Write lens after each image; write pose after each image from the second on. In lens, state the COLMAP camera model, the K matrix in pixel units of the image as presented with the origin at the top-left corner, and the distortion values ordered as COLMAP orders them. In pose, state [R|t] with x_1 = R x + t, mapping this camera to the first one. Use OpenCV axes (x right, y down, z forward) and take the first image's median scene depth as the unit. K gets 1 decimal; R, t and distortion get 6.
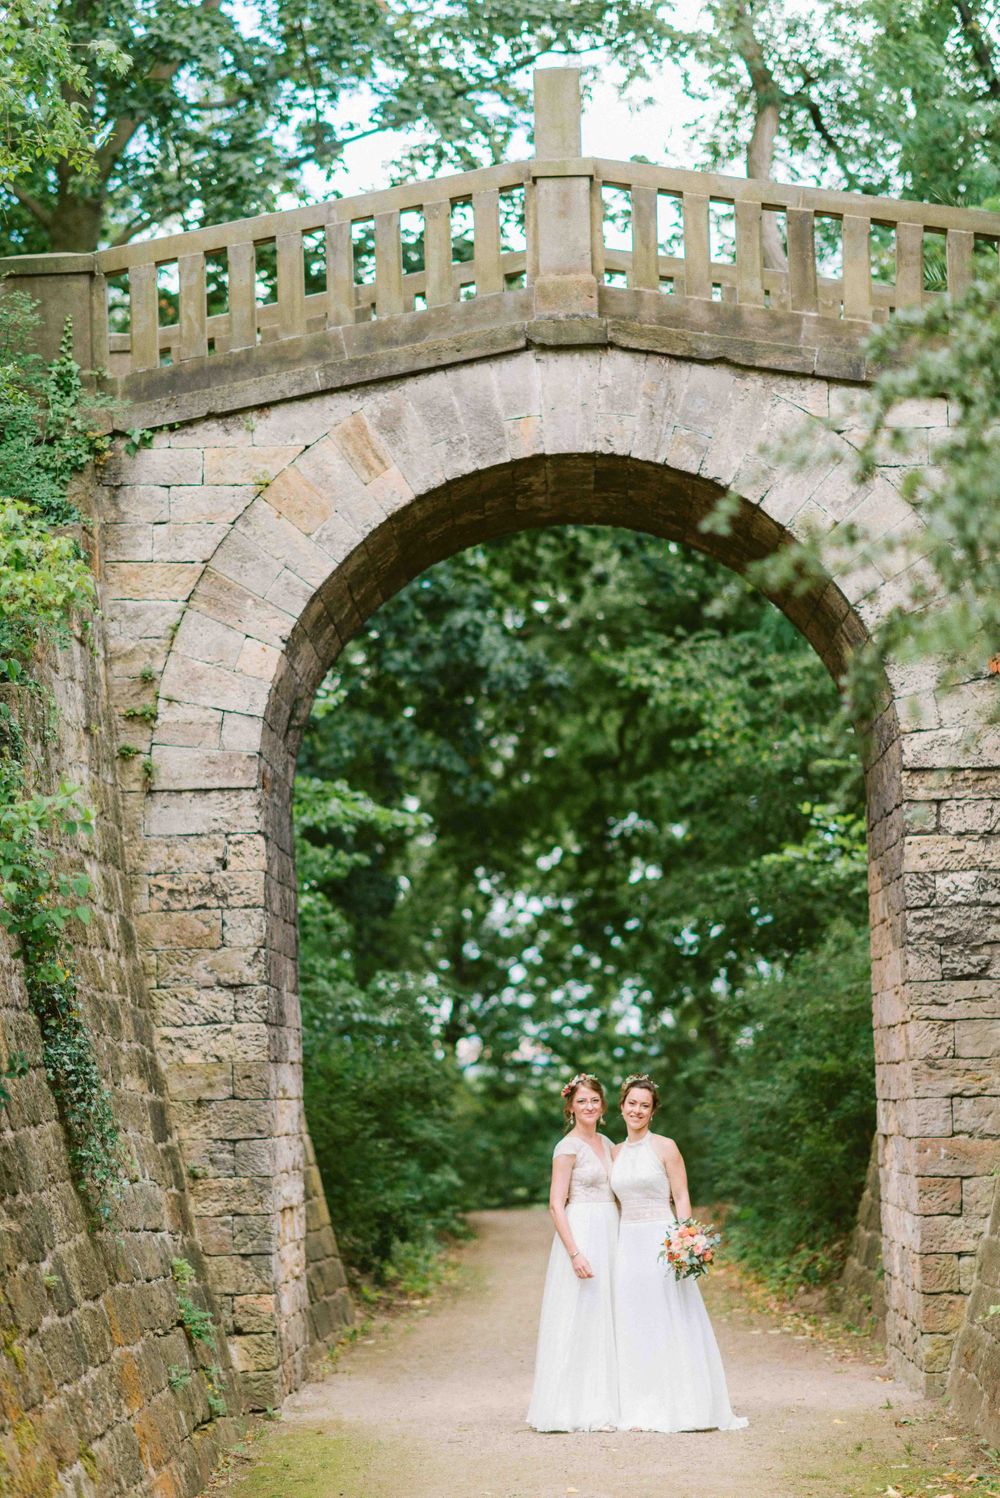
lens RADIAL K [[3607.6, 0, 500.0], [0, 3607.6, 749.0], [0, 0, 1]] dist [-0.038707, -0.032756]
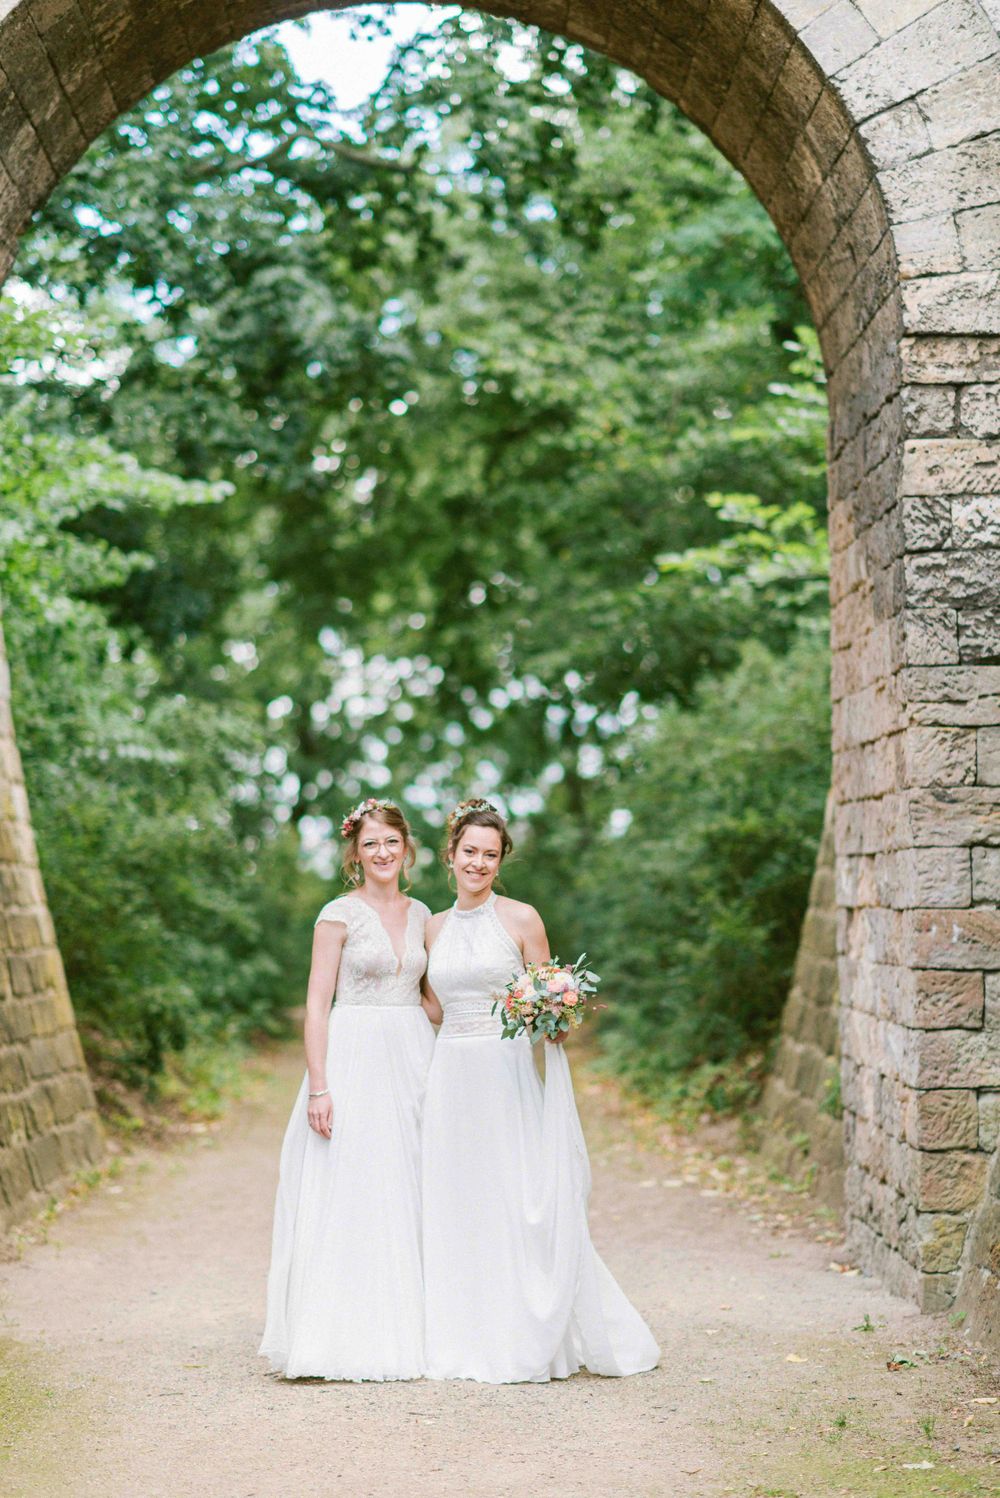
lens RADIAL K [[3539.4, 0, 500.0], [0, 3539.4, 749.0], [0, 0, 1]] dist [-0.067139, 0.111925]
pose [[0.999257, 0.012141, 0.036569, 0.018225], [-0.014148, 0.998379, 0.055127, 0.045463], [-0.035840, -0.055604, 0.997809, 0.373508]]
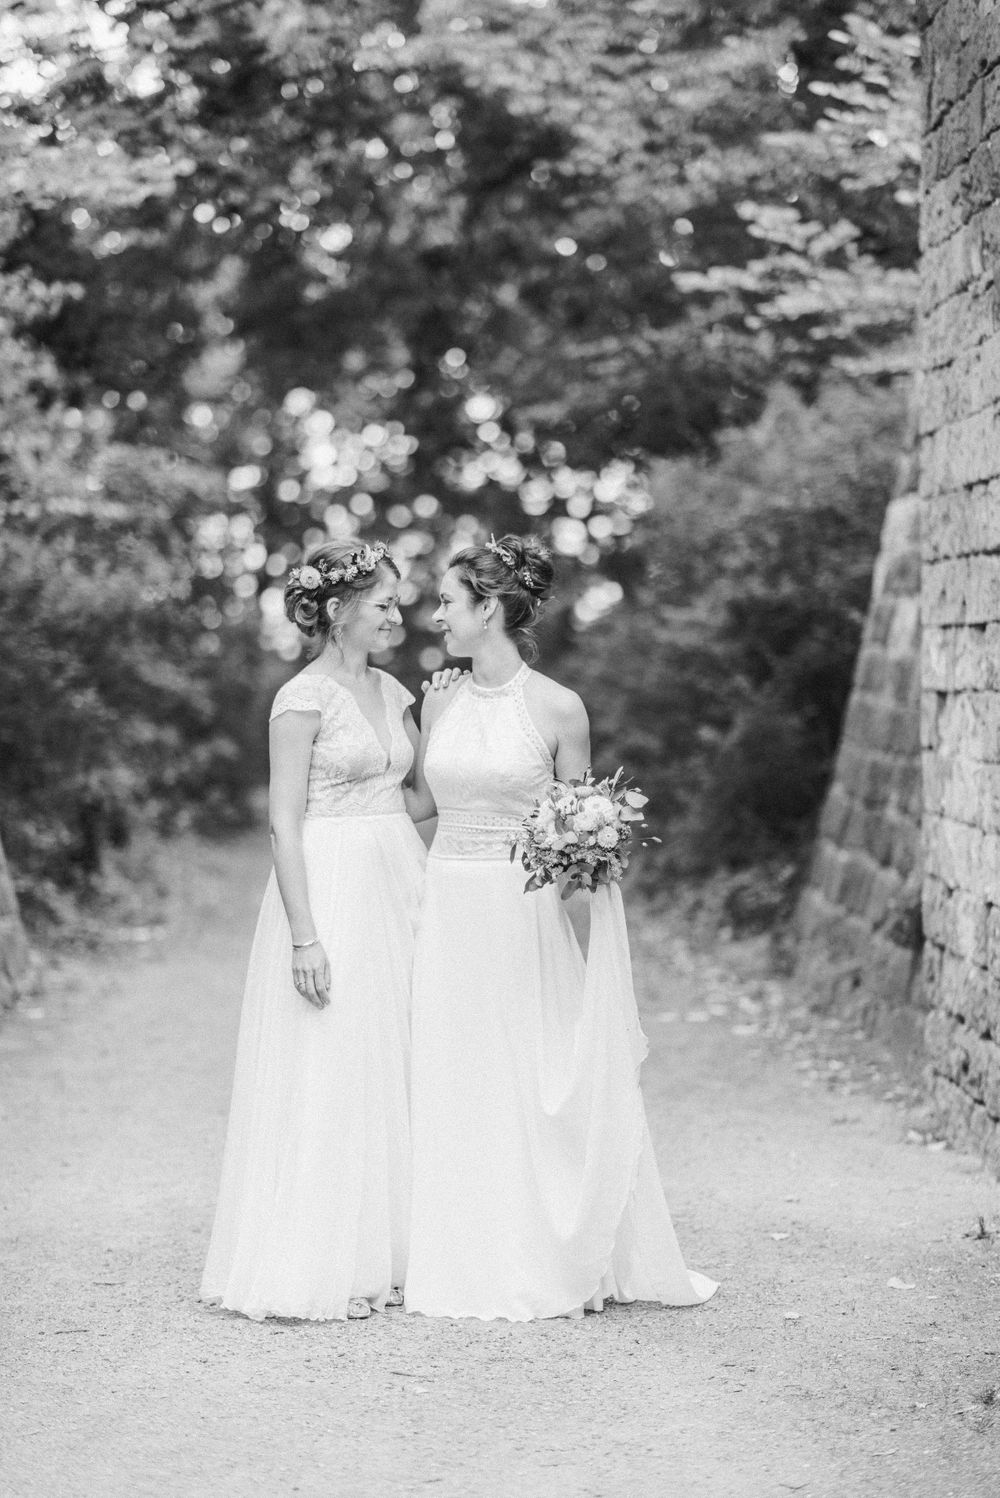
lens RADIAL K [[3539.4, 0, 500.0], [0, 3539.4, 749.0], [0, 0, 1]] dist [-0.067139, 0.111925]
pose [[0.998612, 0.023157, 0.047302, 0.017072], [-0.028537, 0.992789, 0.116425, 0.060589], [-0.044265, -0.117613, 0.992072, 0.517163]]
